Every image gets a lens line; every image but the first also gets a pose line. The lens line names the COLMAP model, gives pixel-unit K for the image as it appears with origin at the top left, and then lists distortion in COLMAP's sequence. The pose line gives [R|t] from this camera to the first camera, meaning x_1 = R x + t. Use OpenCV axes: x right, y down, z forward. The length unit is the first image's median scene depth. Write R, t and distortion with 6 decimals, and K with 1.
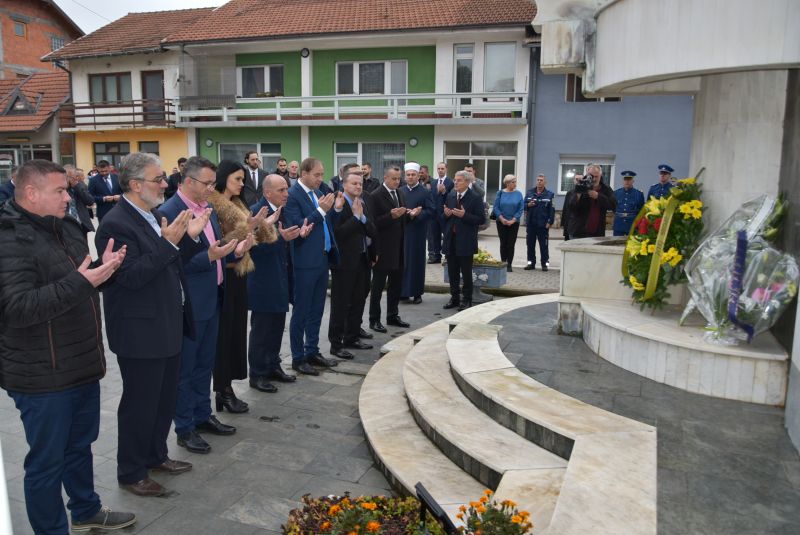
lens RADIAL K [[620.2, 0, 400.0], [0, 620.2, 267.5], [0, 0, 1]] dist [-0.039855, -0.002302]
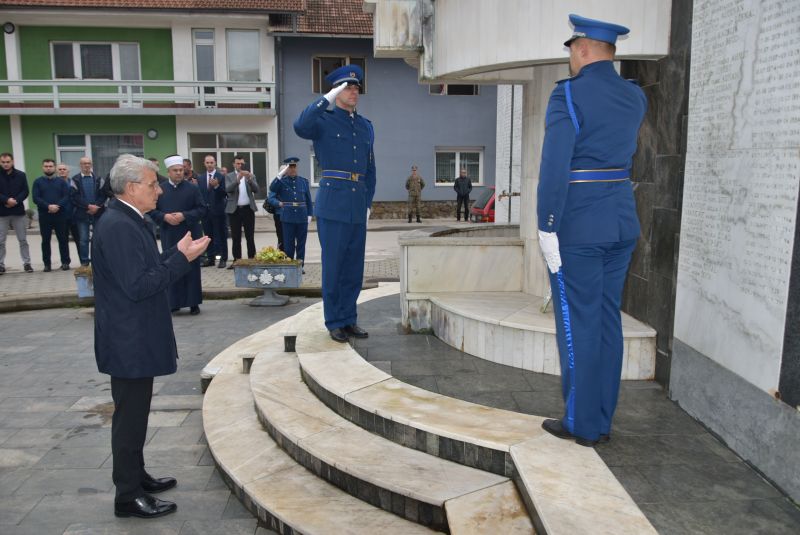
lens RADIAL K [[620.2, 0, 400.0], [0, 620.2, 267.5], [0, 0, 1]] dist [-0.039855, -0.002302]
pose [[0.910750, -0.080019, 0.405132, -0.134359], [0.075441, 0.996777, 0.027283, -0.020323], [-0.406009, 0.005715, 0.913851, 0.136208]]
